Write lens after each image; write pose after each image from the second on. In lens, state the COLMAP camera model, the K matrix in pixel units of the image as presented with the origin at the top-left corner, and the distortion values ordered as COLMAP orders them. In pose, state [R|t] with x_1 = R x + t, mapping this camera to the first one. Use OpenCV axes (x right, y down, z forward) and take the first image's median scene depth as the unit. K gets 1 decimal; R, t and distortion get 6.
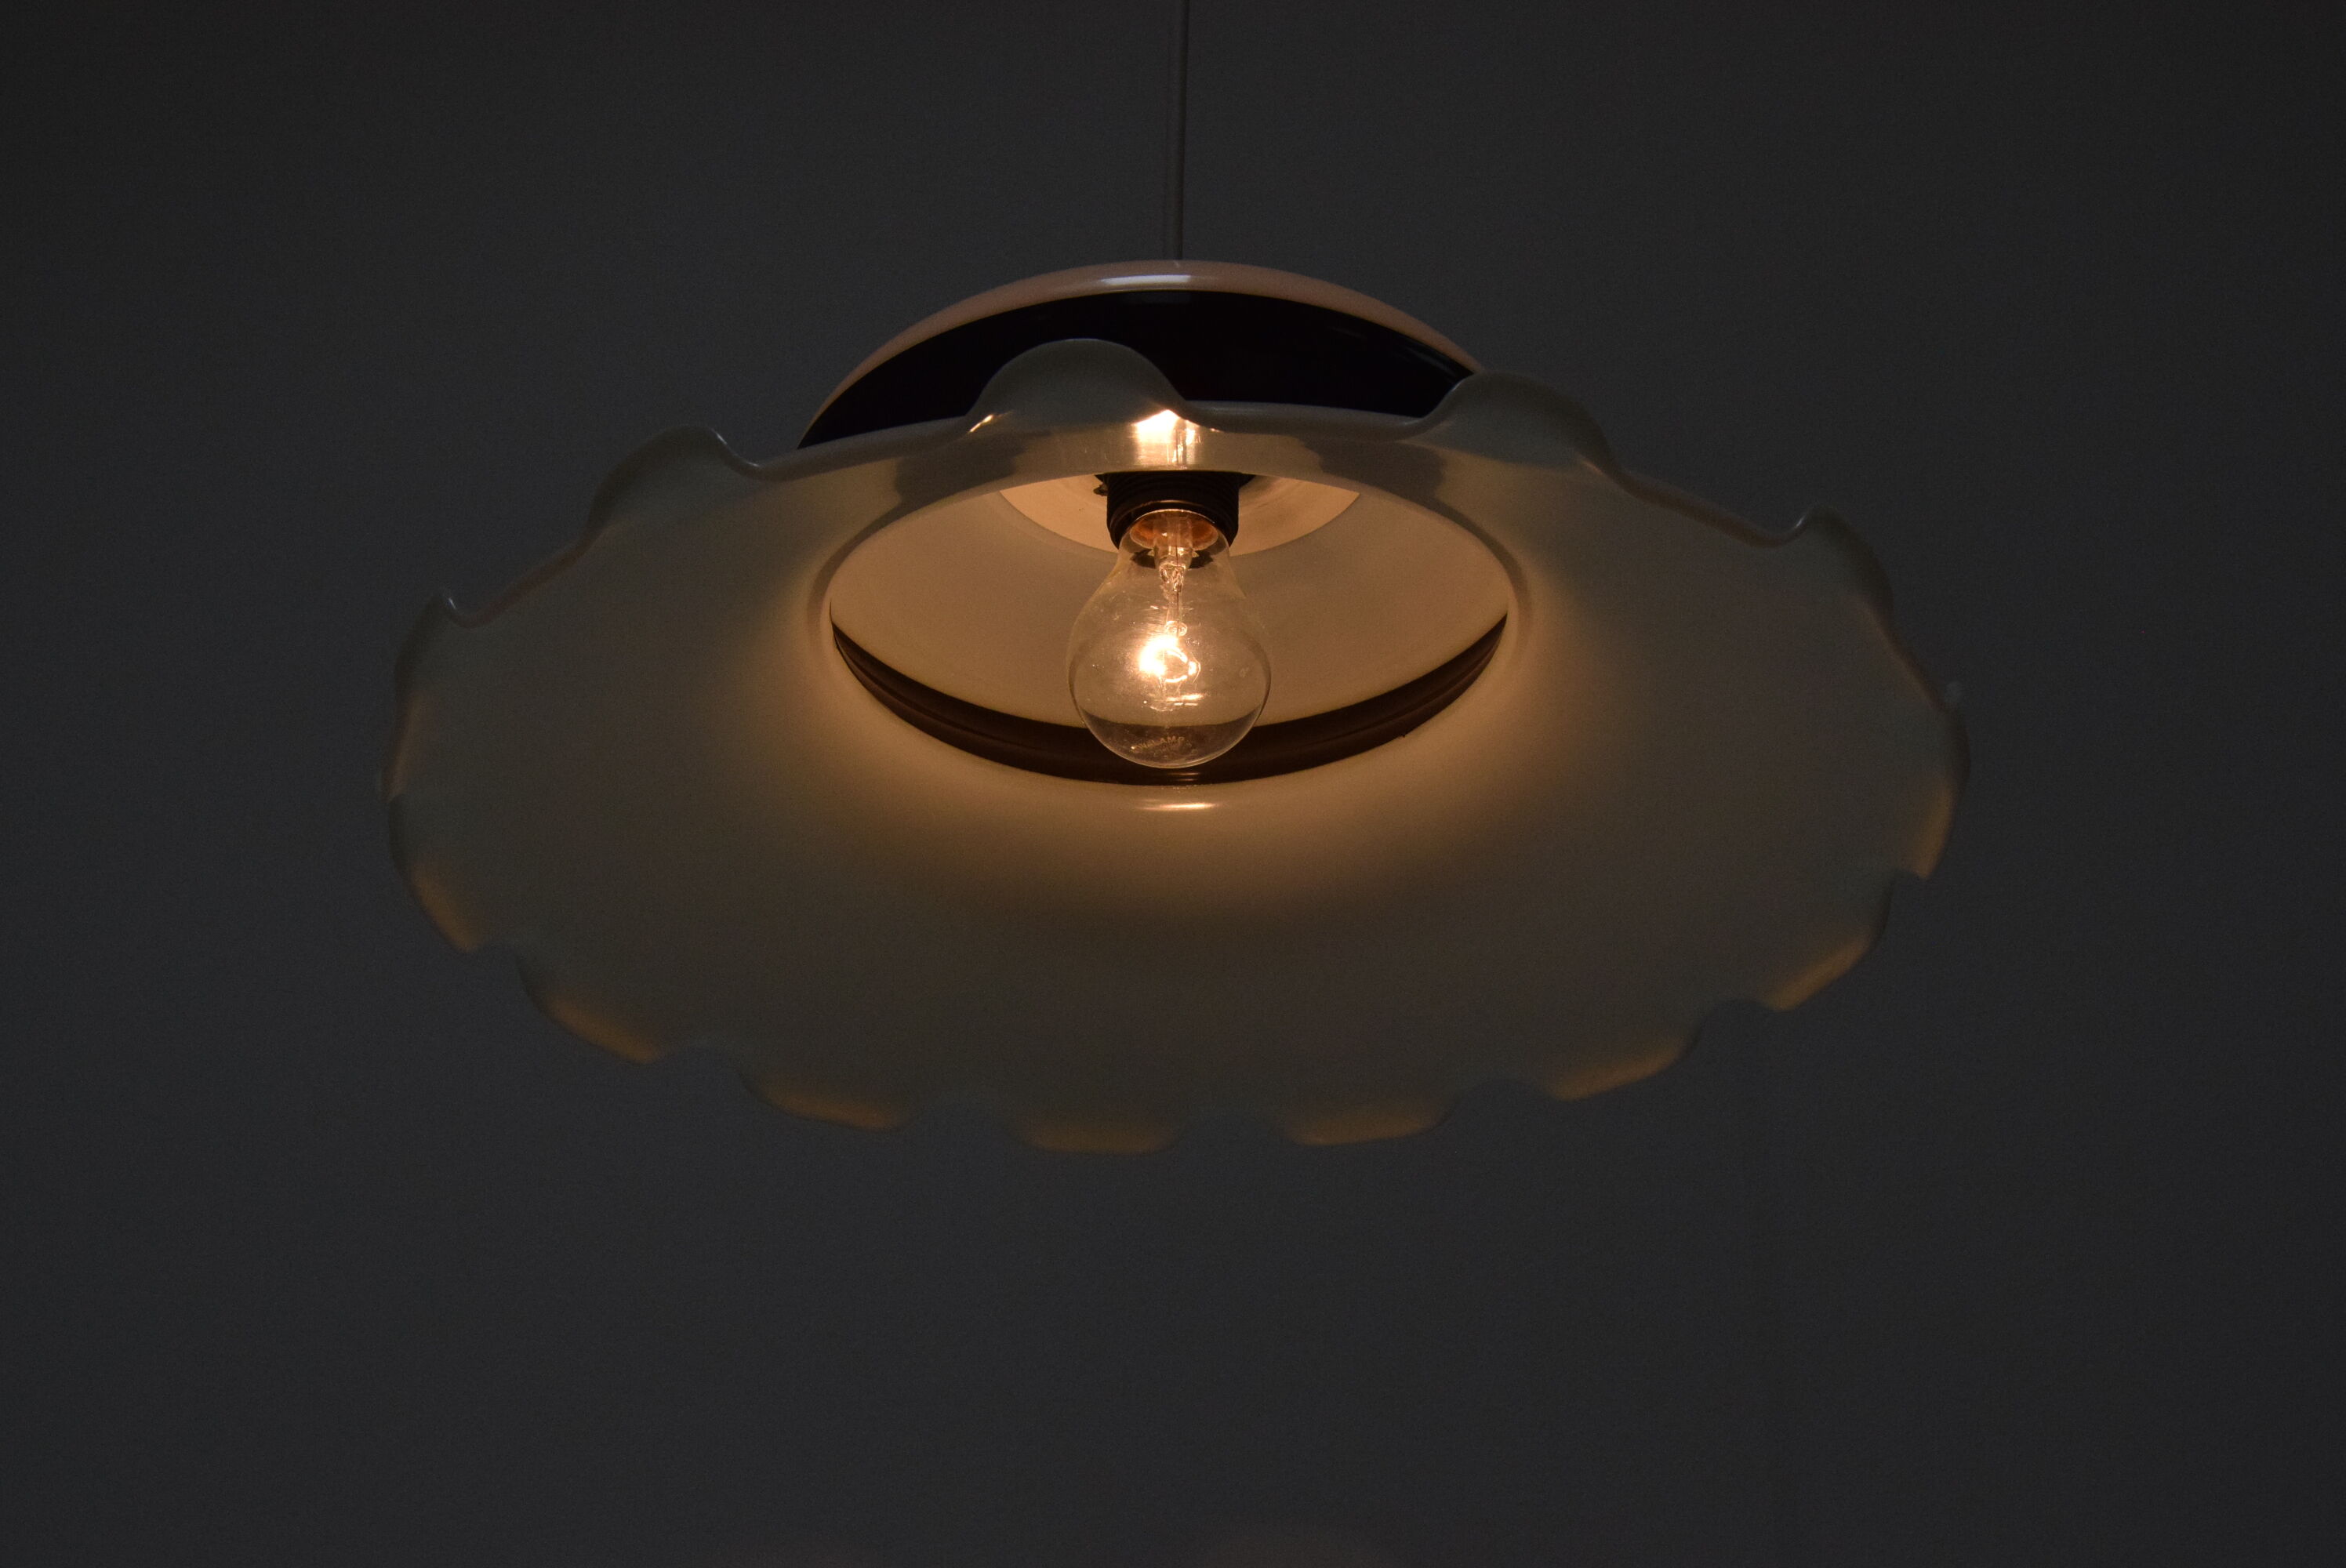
lens RADIAL K [[2568.5, 0, 1181.1], [0, 2568.5, 785.2], [0, 0, 1]] dist [0.057193, 0.000000]
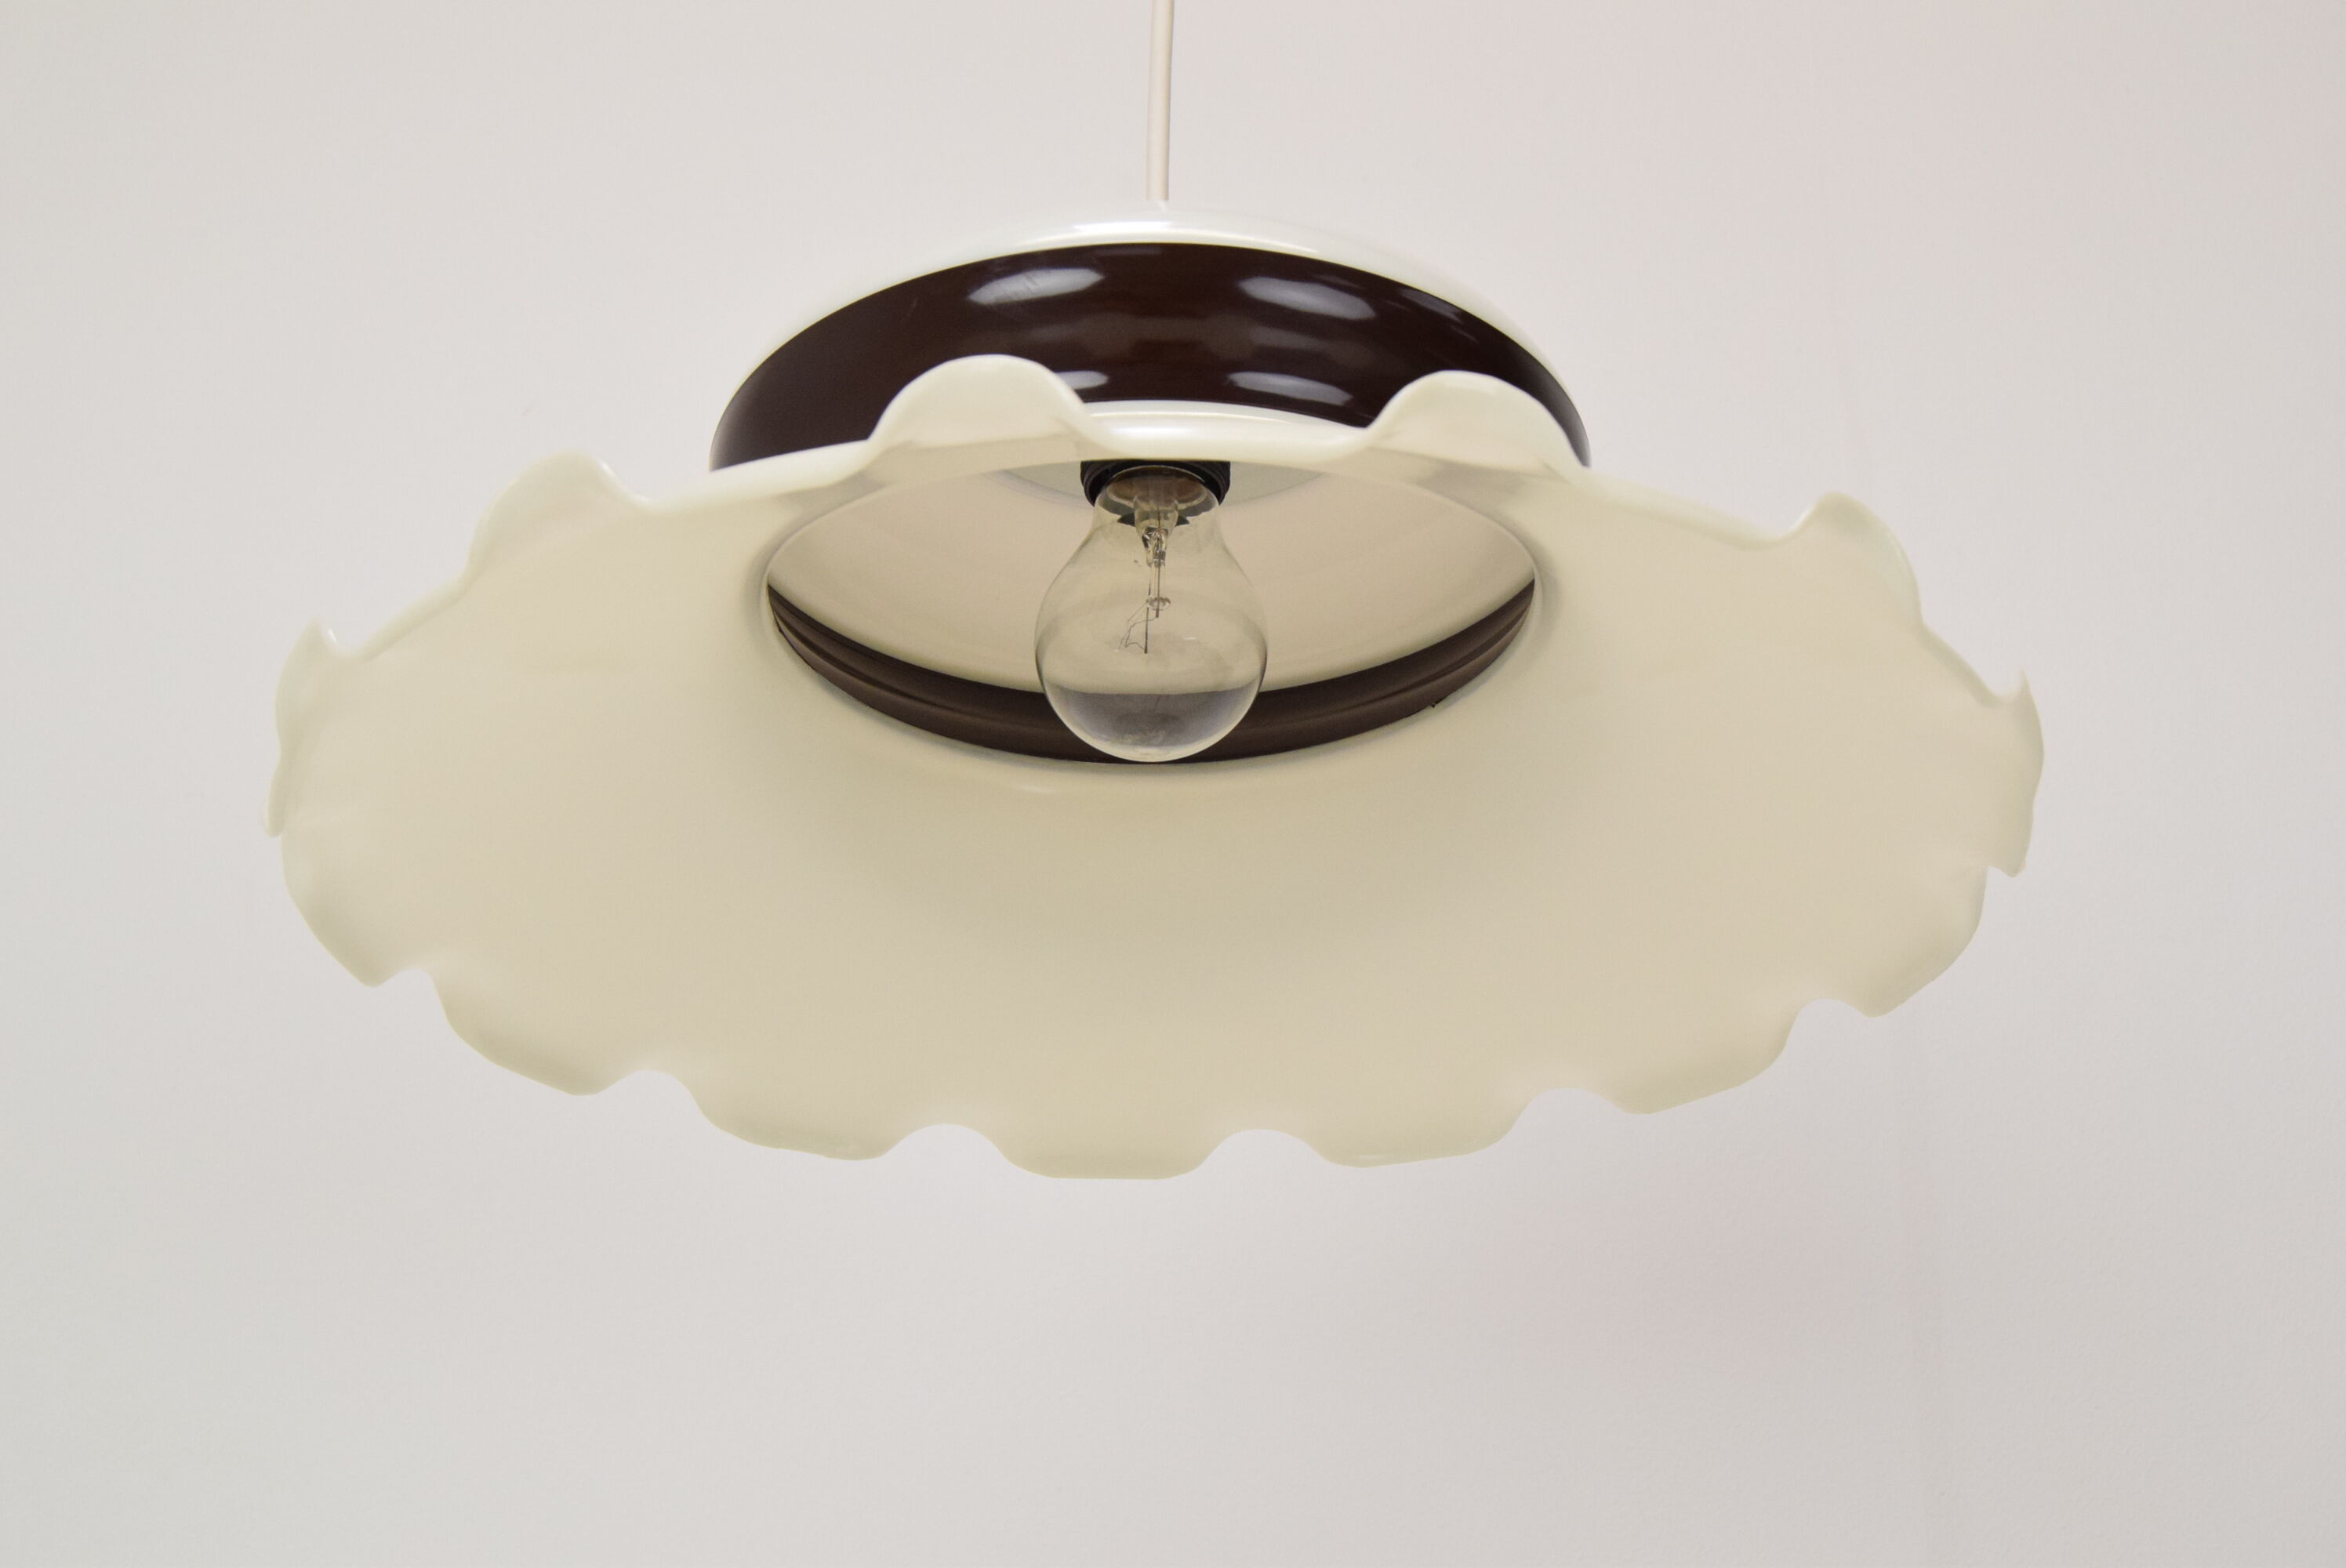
lens RADIAL K [[4044.0, 0, 1182.7], [0, 4044.0, 783.7], [0, 0, 1]] dist [0.009990, 0.000000]
pose [[0.999960, 0.007941, 0.004000, 0.002489], [-0.007975, 0.999930, 0.008717, -0.011708], [-0.003930, -0.008749, 0.999954, -0.643772]]
